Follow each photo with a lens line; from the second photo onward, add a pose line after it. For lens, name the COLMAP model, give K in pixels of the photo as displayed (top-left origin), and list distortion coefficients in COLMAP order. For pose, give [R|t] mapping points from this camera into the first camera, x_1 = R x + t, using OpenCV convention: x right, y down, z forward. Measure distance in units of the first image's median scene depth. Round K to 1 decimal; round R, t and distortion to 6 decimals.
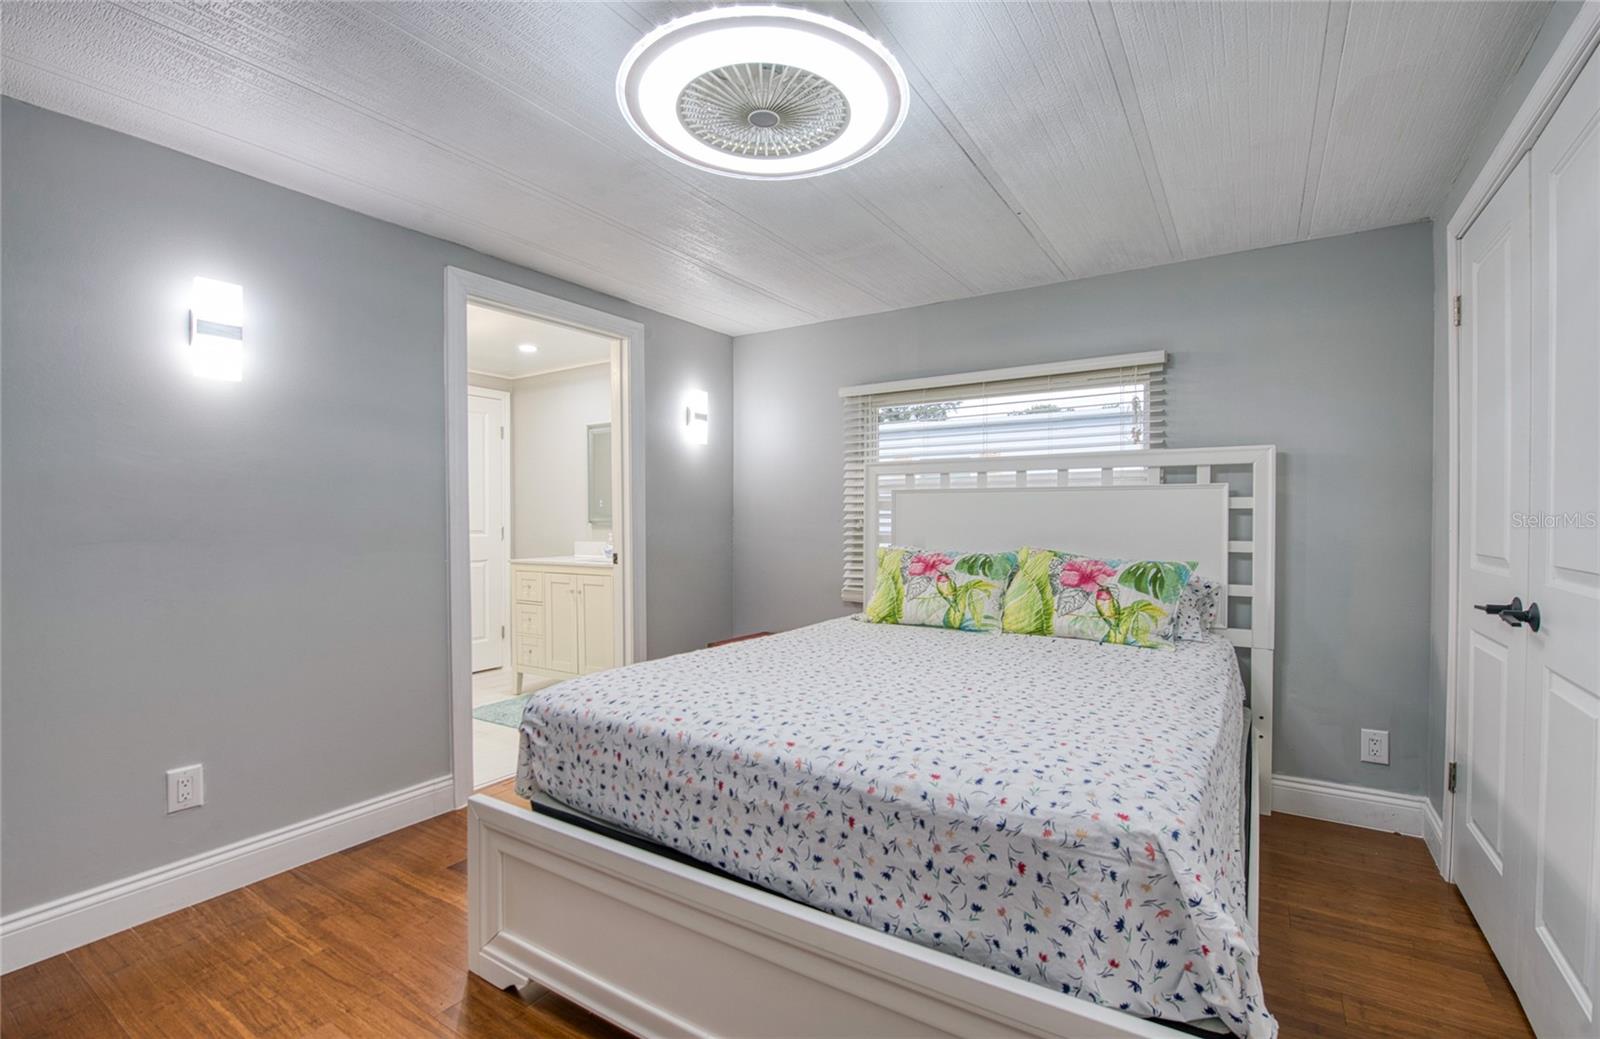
lens RADIAL K [[715.2, 0, 799.4], [0, 715.2, 520.9], [0, 0, 1]] dist [-0.005479, -0.000347]
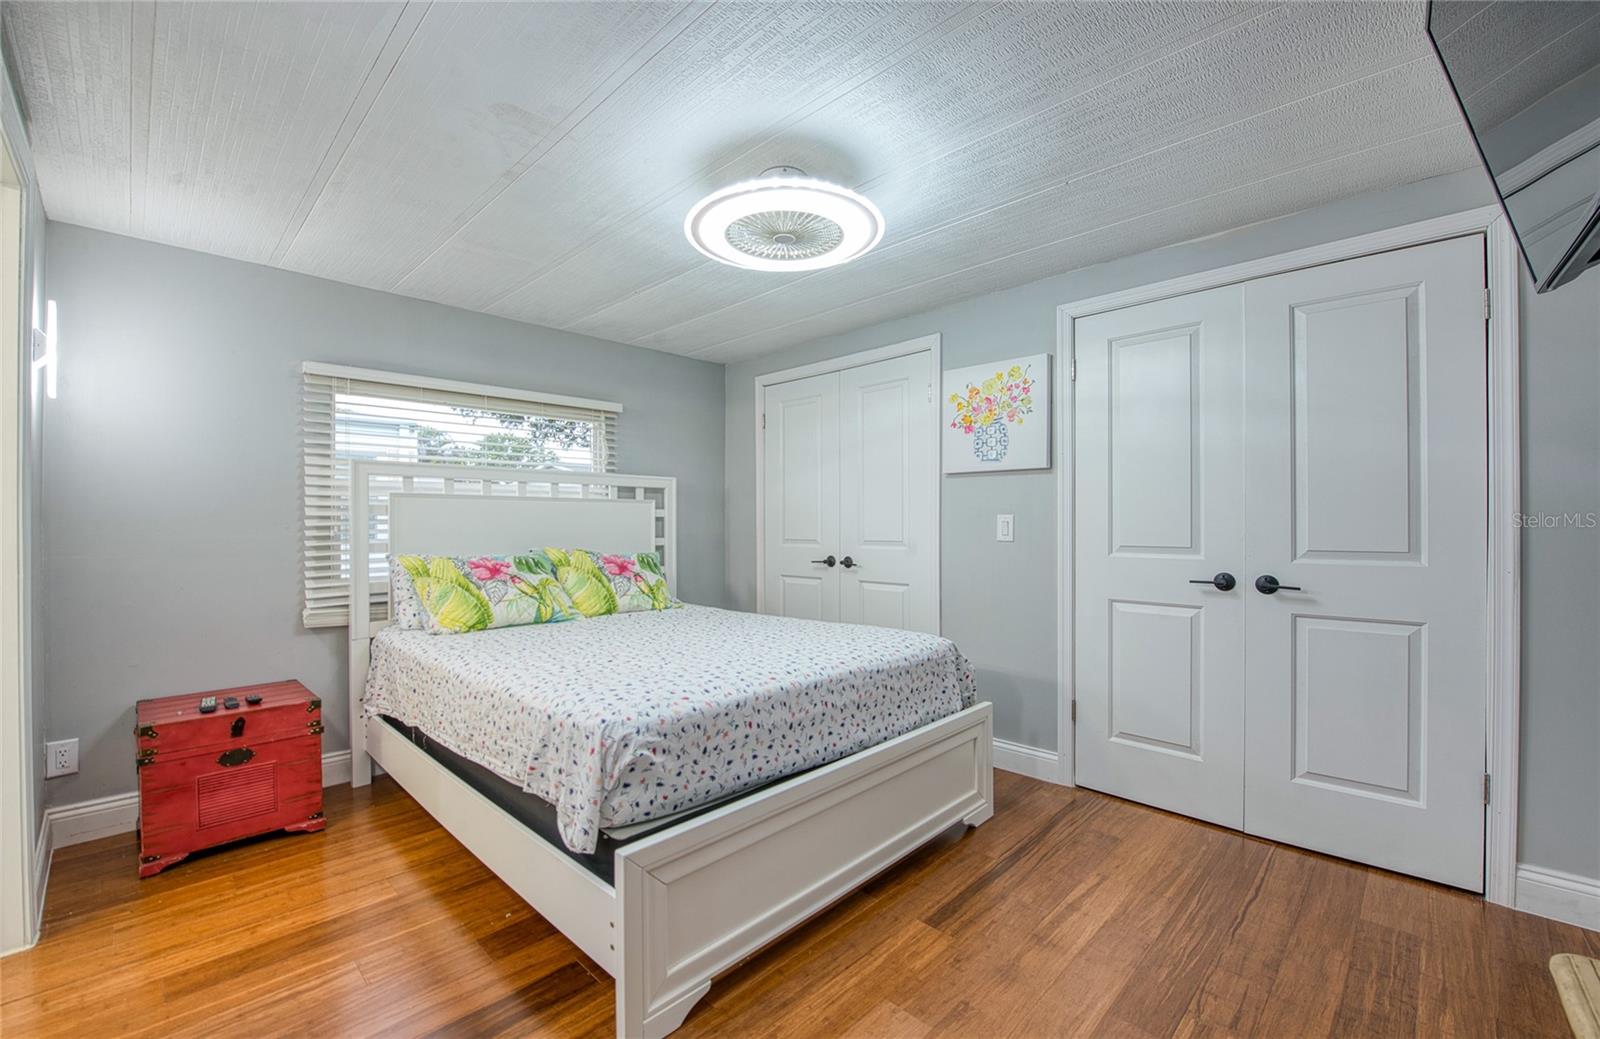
lens RADIAL K [[715.2, 0, 798.8], [0, 715.2, 521.3], [0, 0, 1]] dist [-0.005479, -0.000347]
pose [[0.157866, 0.002334, 0.987458, -1.300954], [0.009590, 0.999946, -0.003896, 0.001932], [-0.987414, 0.010084, 0.157836, 0.683965]]
